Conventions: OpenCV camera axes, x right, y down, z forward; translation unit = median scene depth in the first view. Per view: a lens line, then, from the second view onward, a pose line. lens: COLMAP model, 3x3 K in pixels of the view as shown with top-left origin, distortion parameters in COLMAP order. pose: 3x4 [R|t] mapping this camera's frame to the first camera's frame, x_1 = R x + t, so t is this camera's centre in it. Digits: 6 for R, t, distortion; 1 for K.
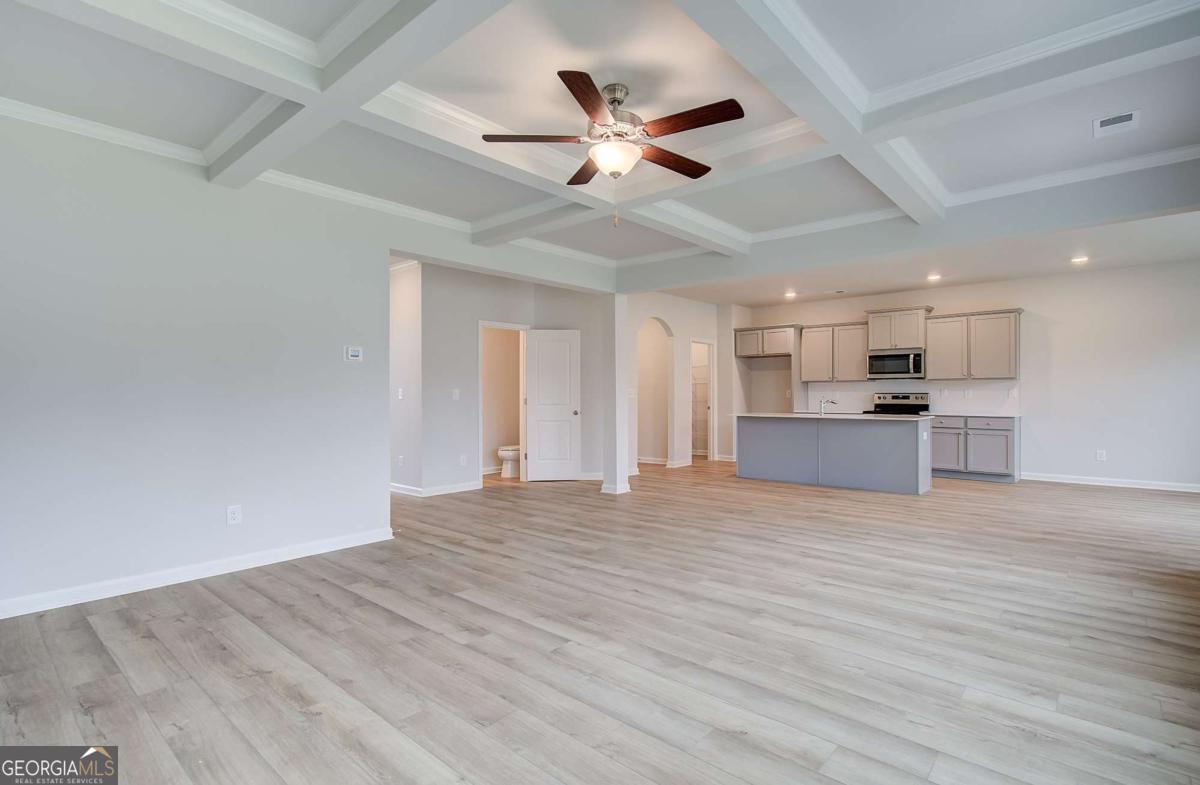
lens RADIAL K [[581.0, 0, 586.2], [0, 581.0, 392.8], [0, 0, 1]] dist [-0.002149, 0.000317]
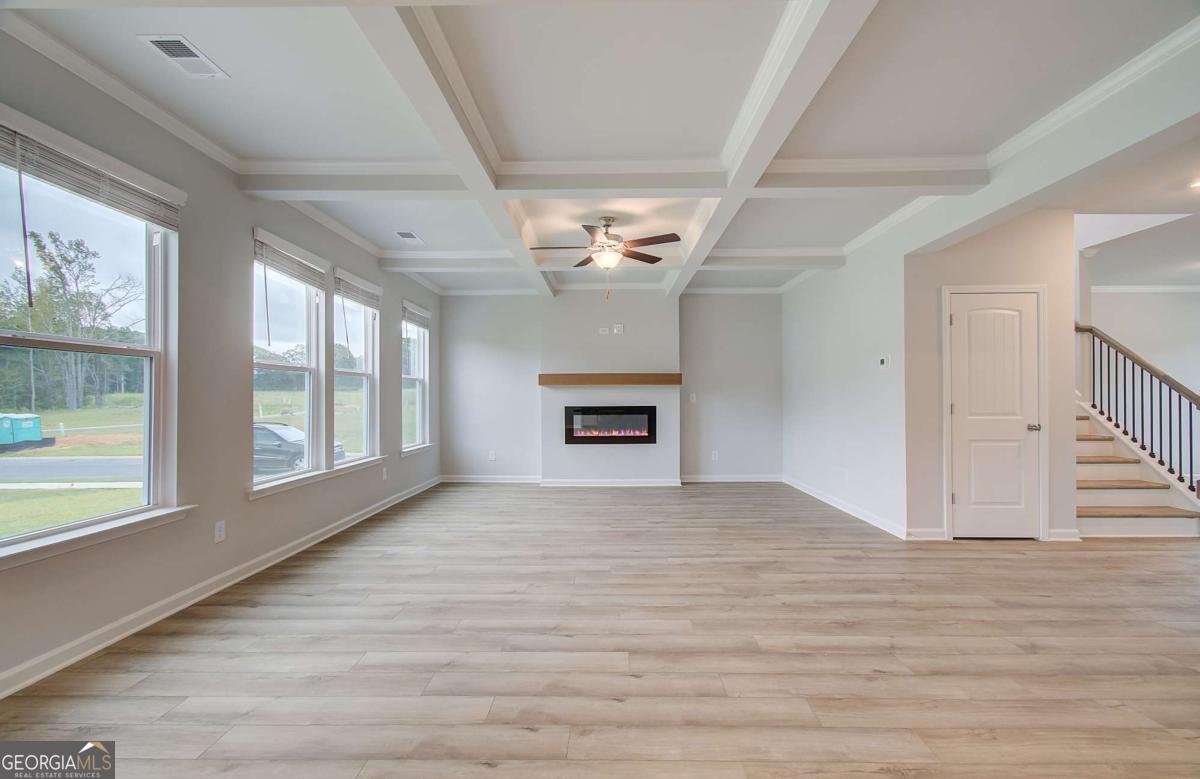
lens RADIAL K [[522.5, 0, 610.7], [0, 522.5, 394.4], [0, 0, 1]] dist [0.000143, 0.000298]
pose [[-0.736474, -0.000155, -0.676466, 0.745970], [0.009007, 0.999909, -0.010034, -0.000707], [0.676406, -0.013483, -0.736406, 1.477004]]
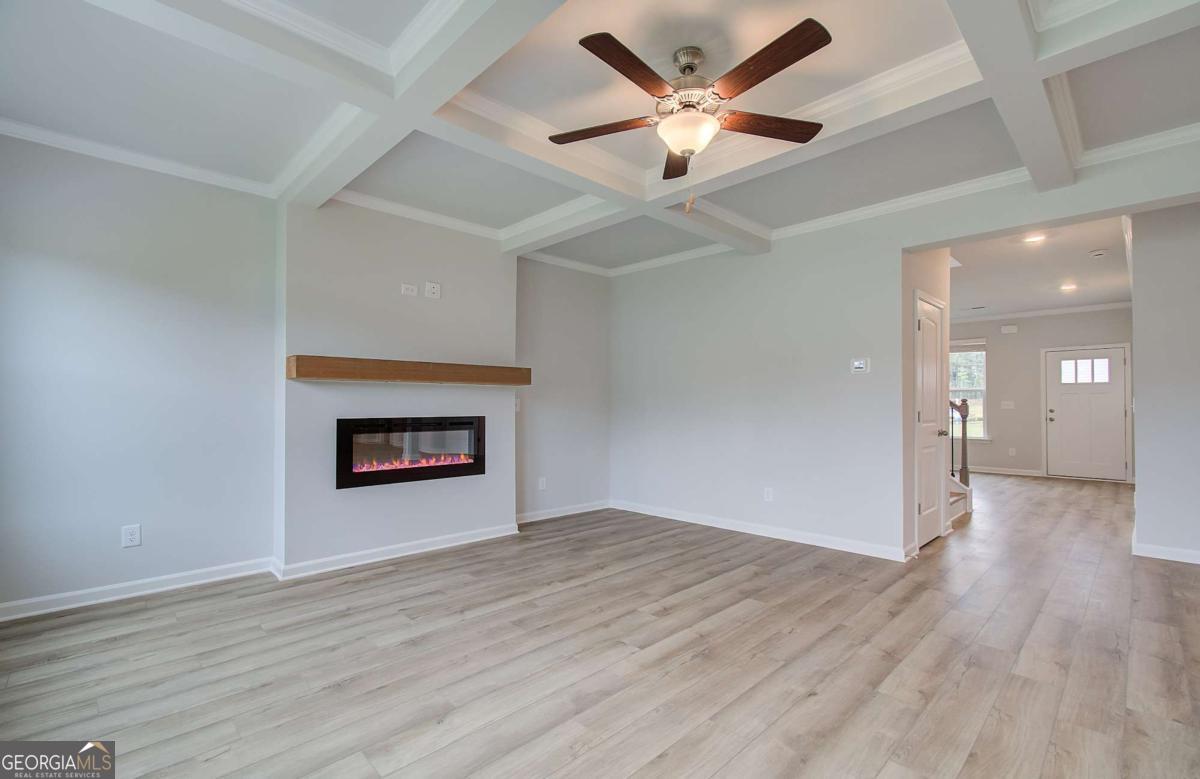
lens RADIAL K [[522.5, 0, 610.7], [0, 522.5, 394.4], [0, 0, 1]] dist [0.000143, 0.000298]
pose [[-0.049156, -0.017564, -0.998637, 0.581822], [0.005557, 0.999825, -0.017859, -0.003616], [0.998776, -0.006428, -0.049050, 0.640190]]
